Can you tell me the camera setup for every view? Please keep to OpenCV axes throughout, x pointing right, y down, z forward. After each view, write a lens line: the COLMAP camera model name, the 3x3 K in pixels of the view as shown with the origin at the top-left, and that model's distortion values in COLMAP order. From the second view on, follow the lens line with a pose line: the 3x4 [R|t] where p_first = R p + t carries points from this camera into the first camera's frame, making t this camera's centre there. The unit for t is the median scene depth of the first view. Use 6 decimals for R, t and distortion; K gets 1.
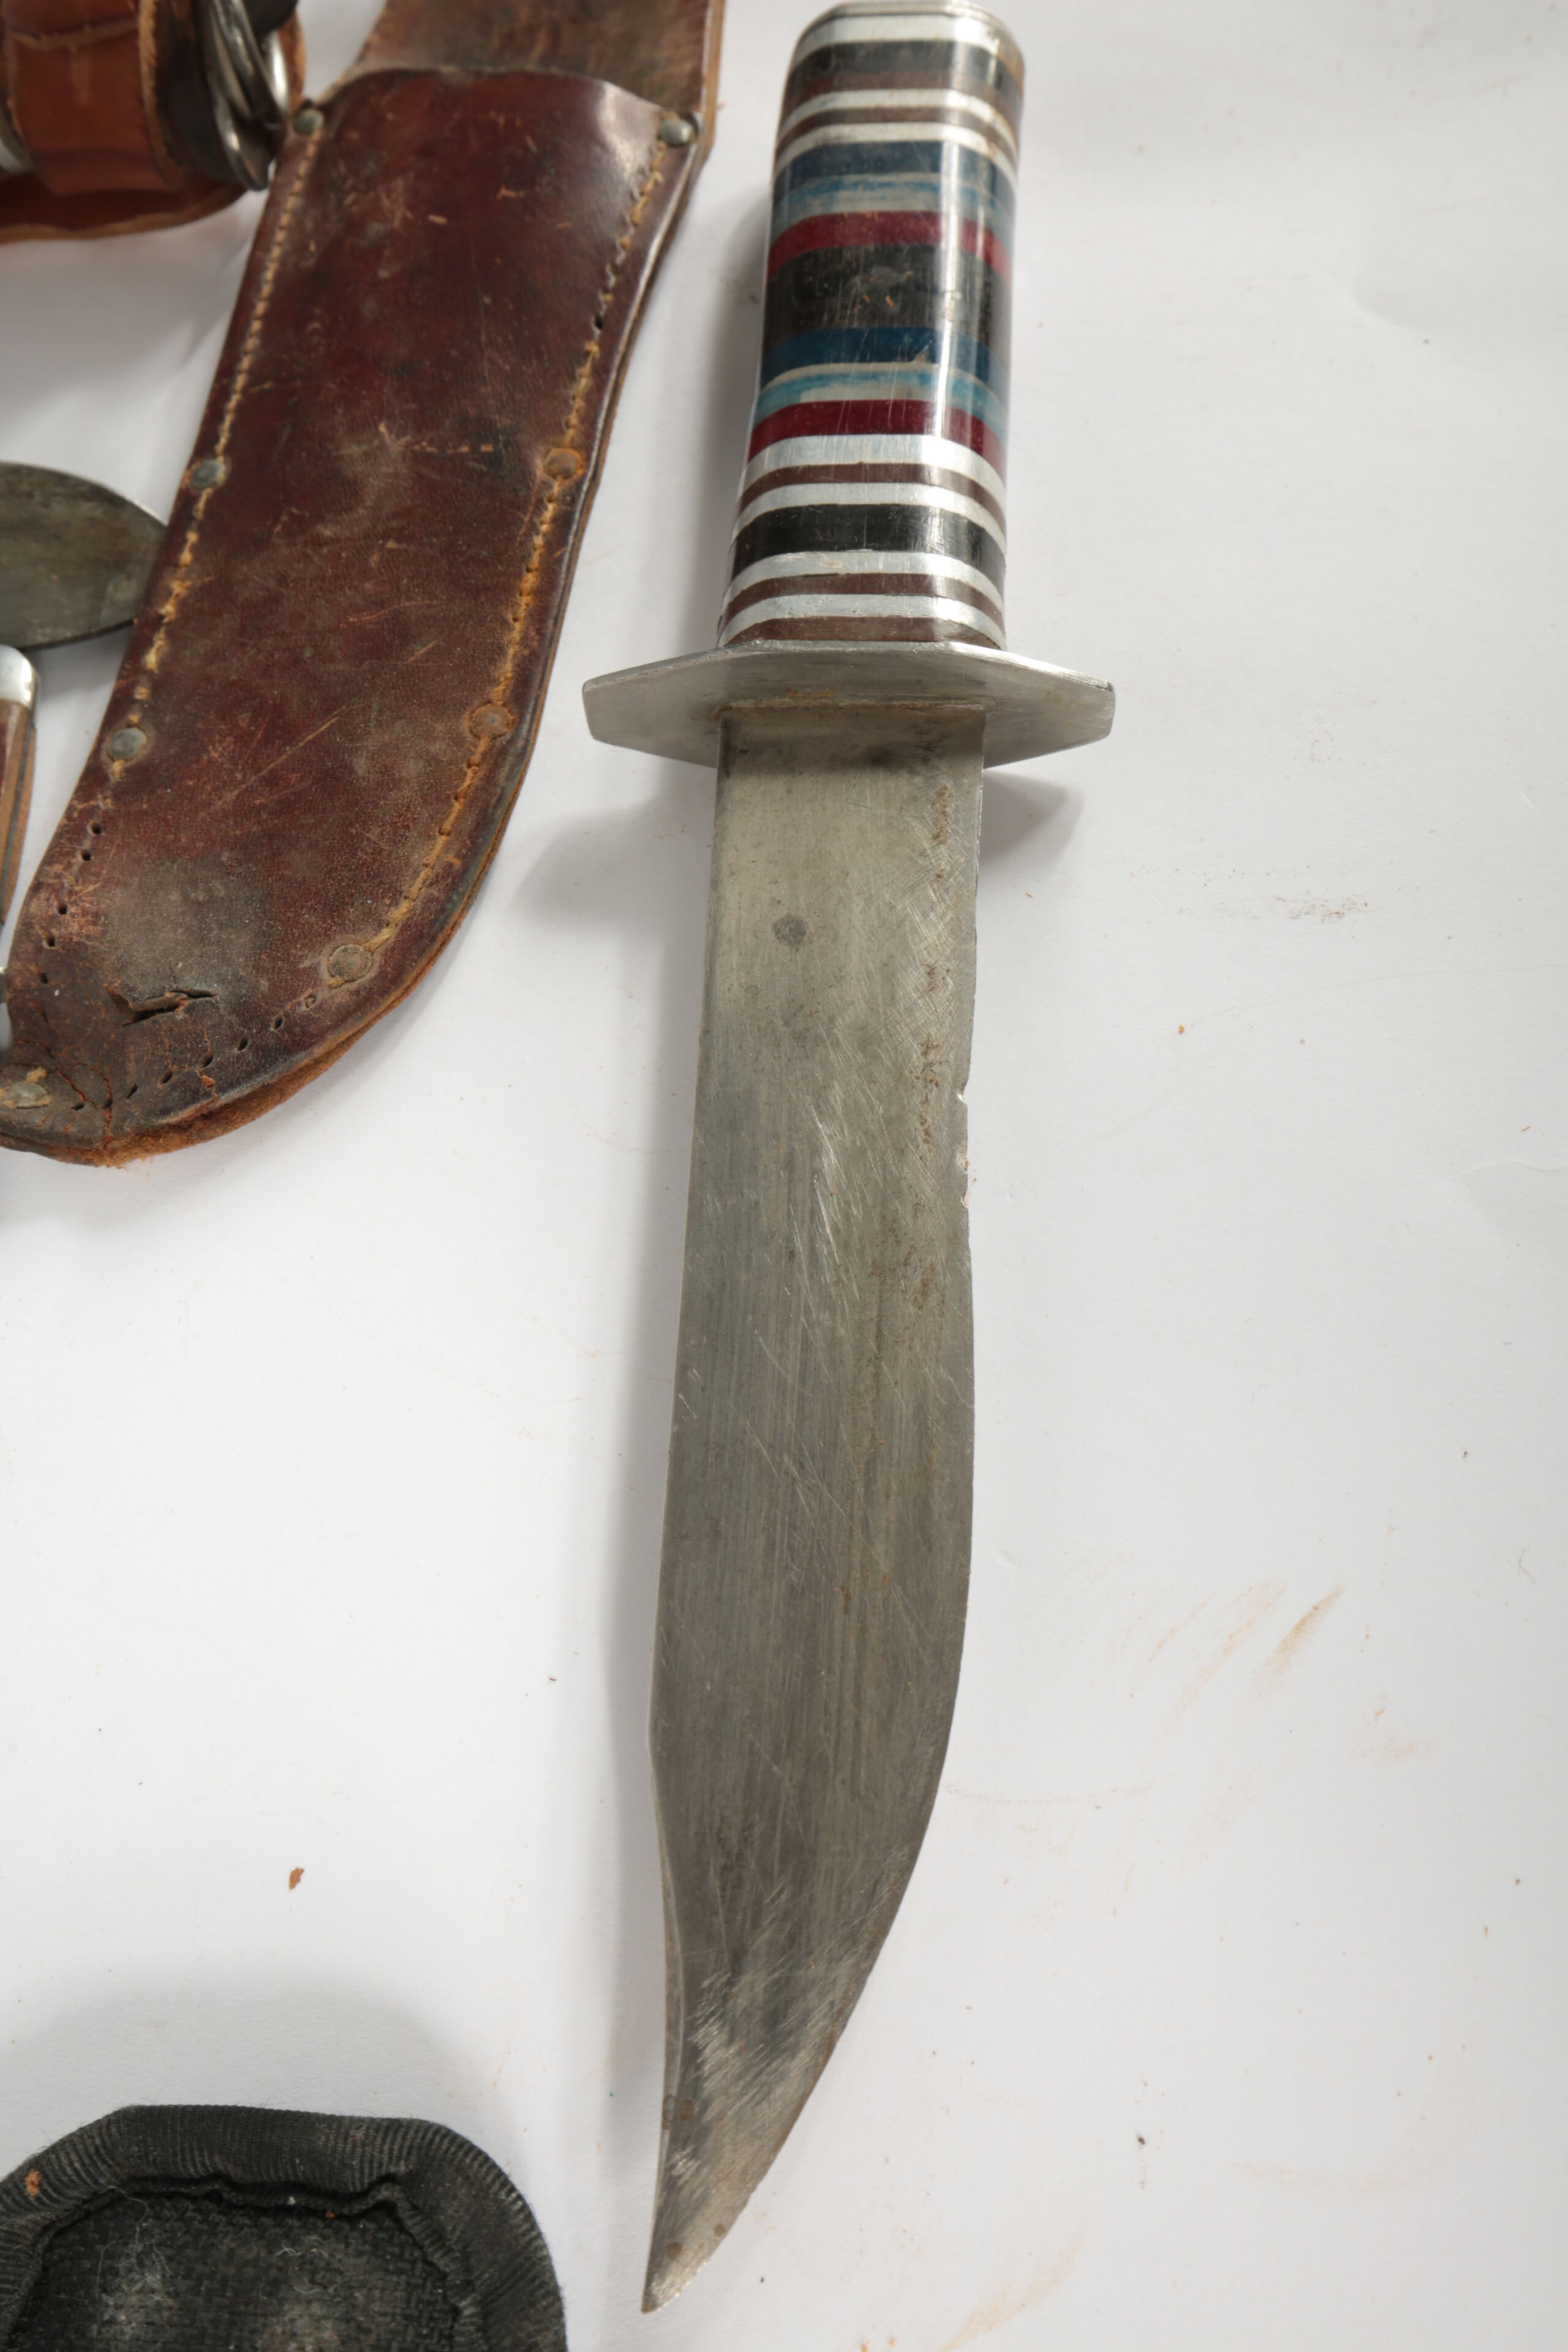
lens RADIAL K [[2172.4, 0, 781.2], [0, 2172.4, 1185.4], [0, 0, 1]] dist [0.022816, 0.015207]
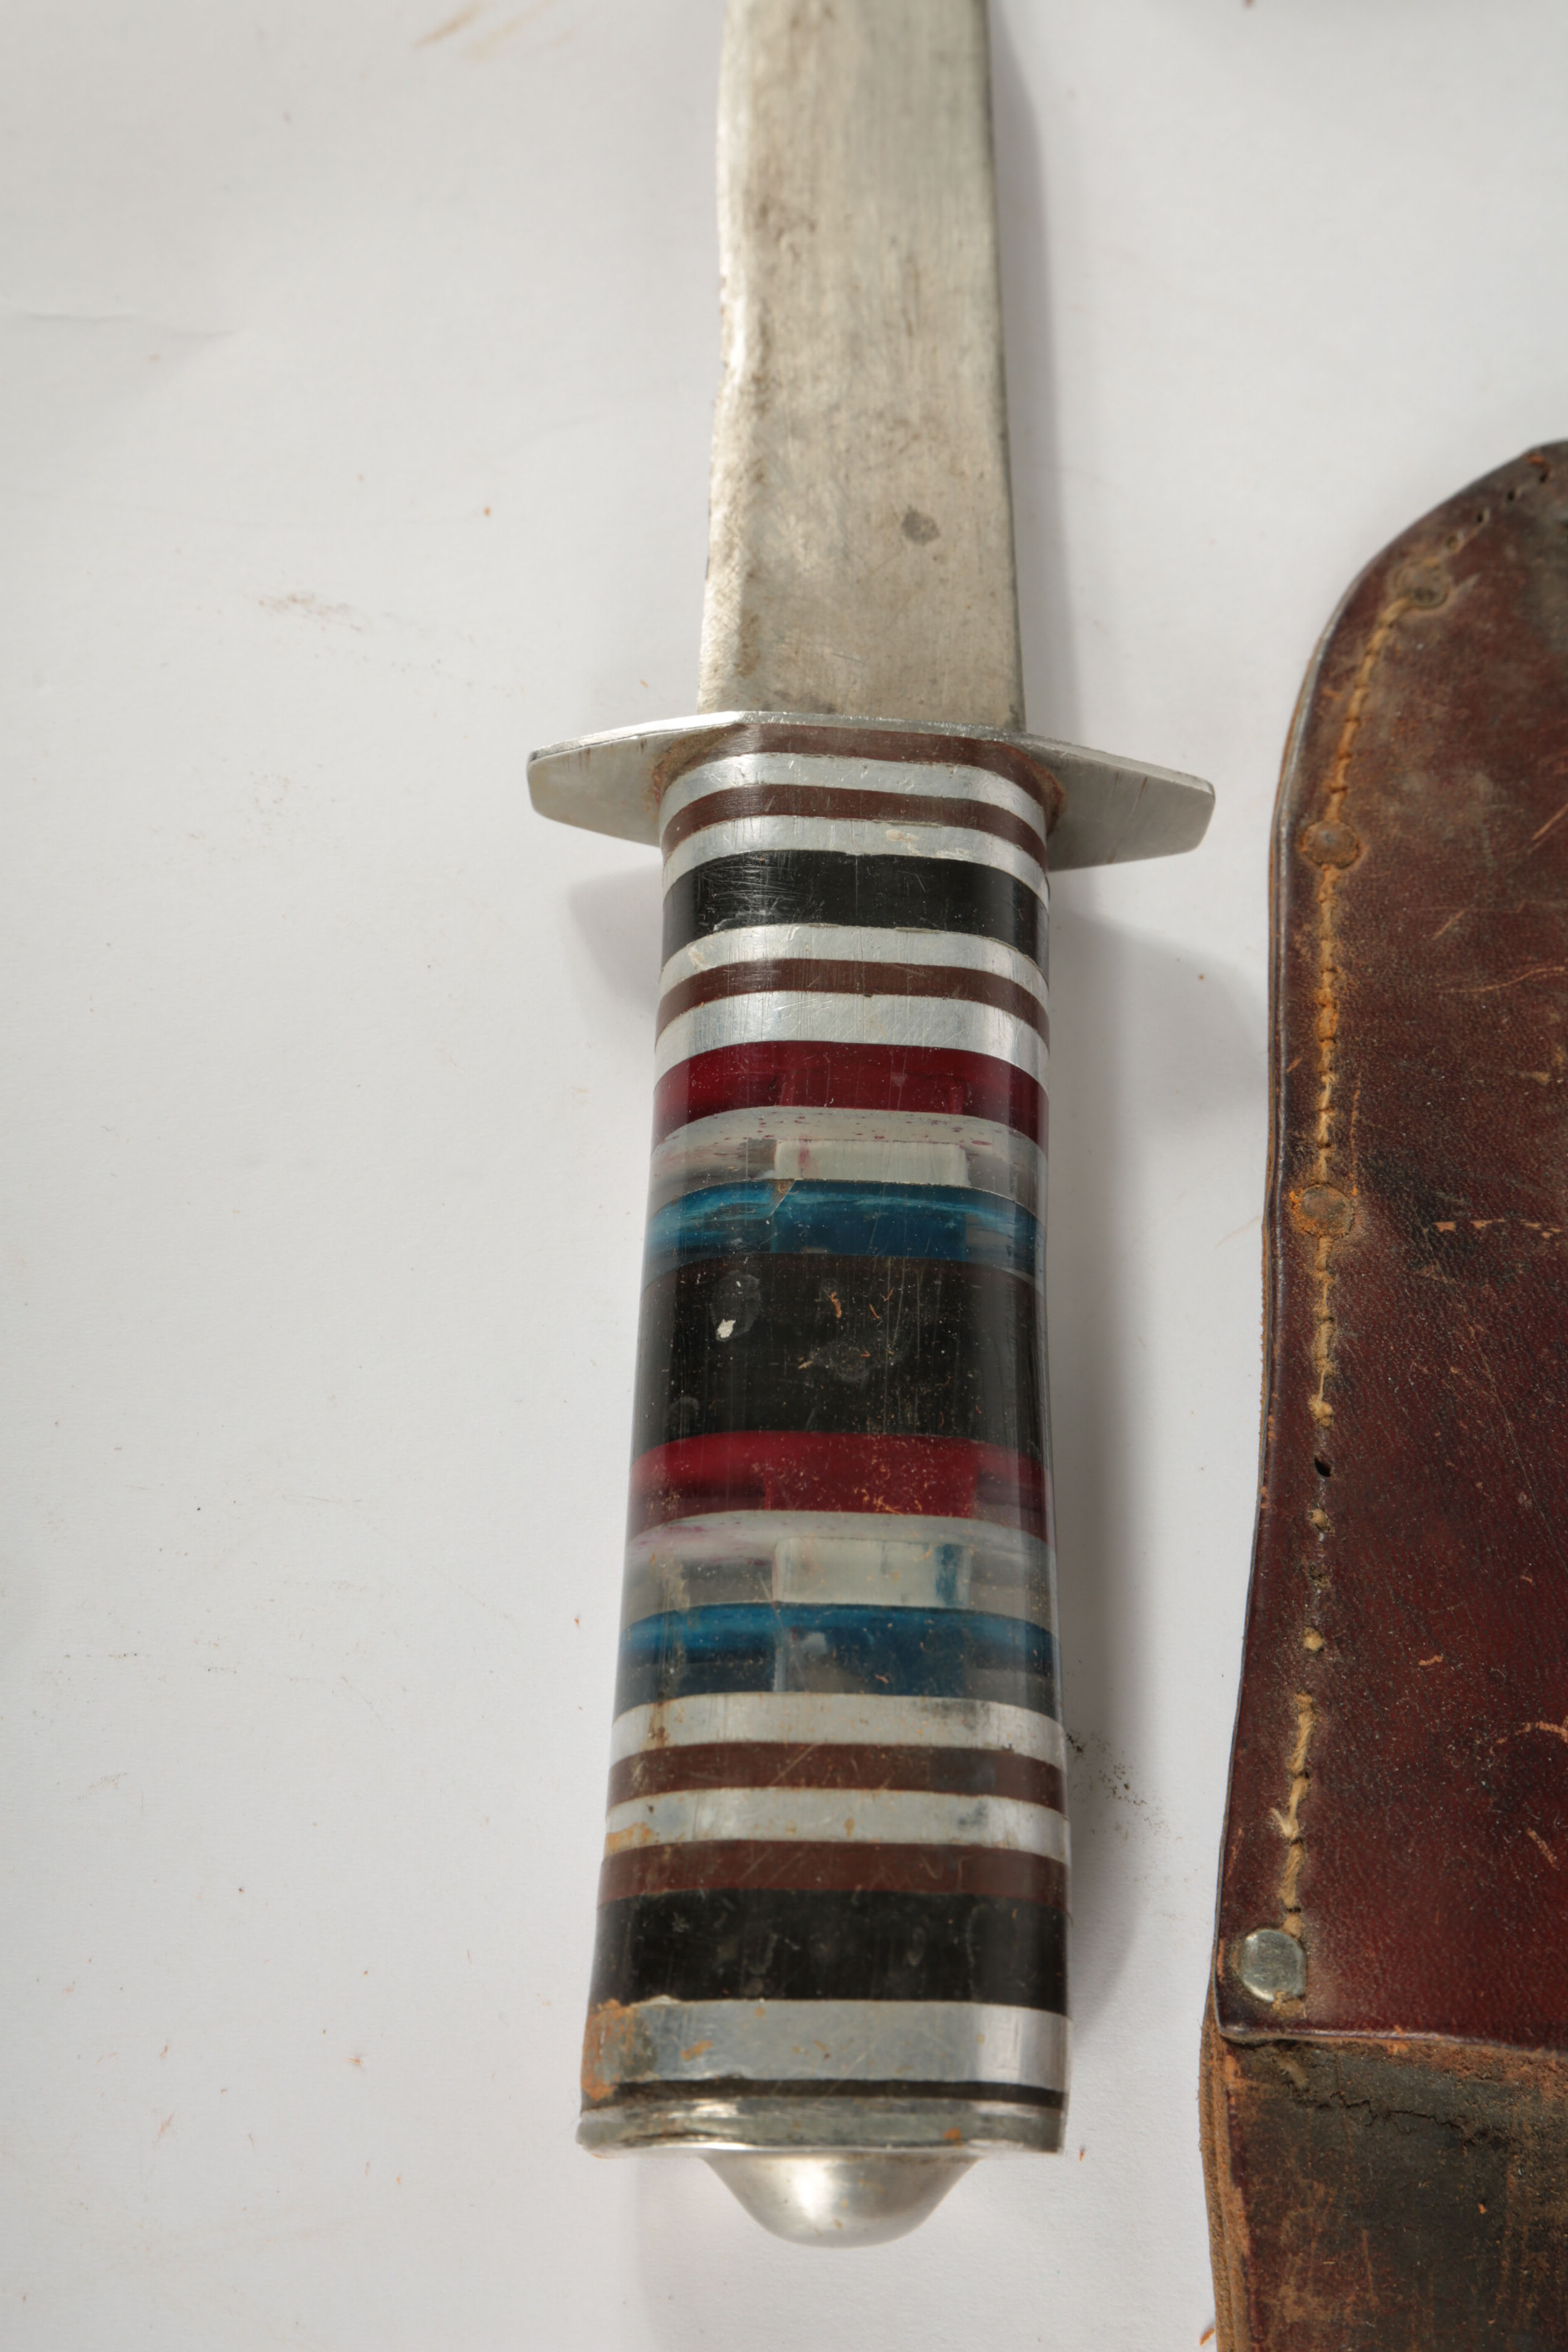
lens RADIAL K [[2147.3, 0, 787.0], [0, 2147.3, 1173.9], [0, 0, 1]] dist [0.023772, 0.014113]
pose [[-0.998634, 0.051153, 0.010701, 0.056884], [-0.021590, -0.590292, 0.806901, -0.897118], [0.047592, 0.805567, 0.590590, 0.637880]]
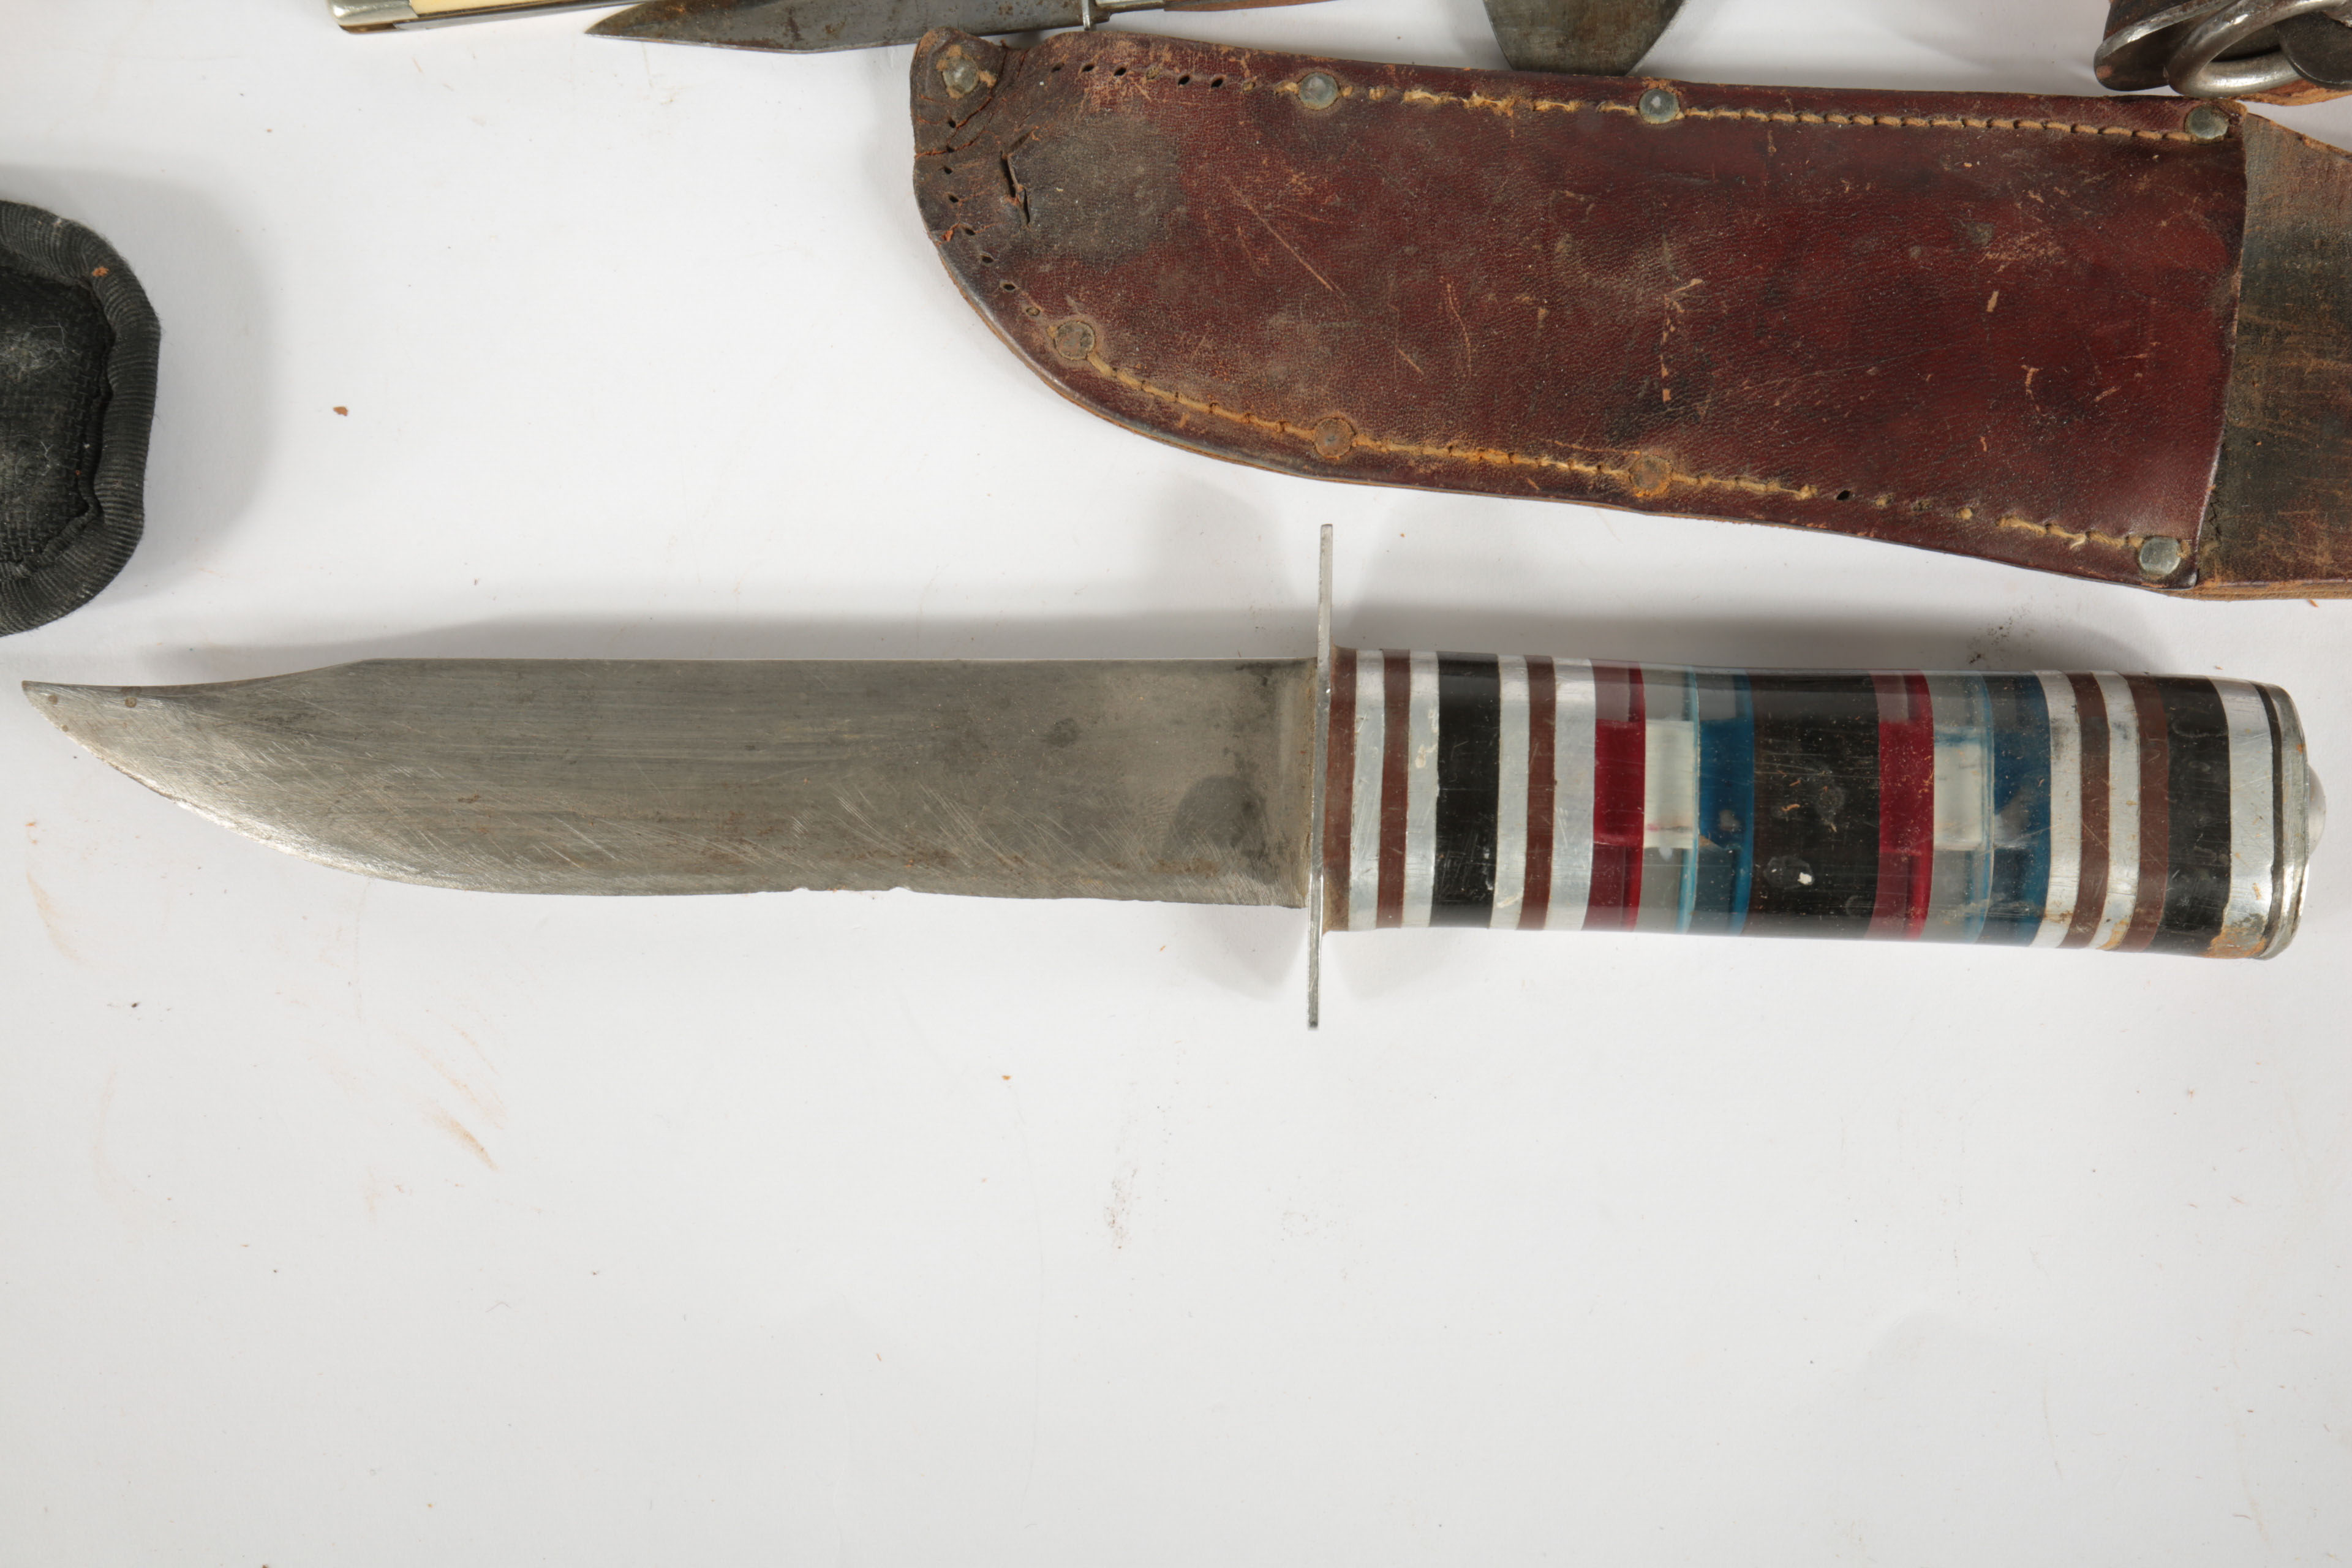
lens RADIAL K [[2172.4, 0, 1181.6], [0, 2172.4, 787.2], [0, 0, 1]] dist [0.022816, 0.015207]
pose [[0.041259, 0.999128, 0.006450, 0.024793], [-0.853080, 0.031866, 0.520807, -0.693507], [0.520147, -0.026990, 0.853650, 0.065574]]
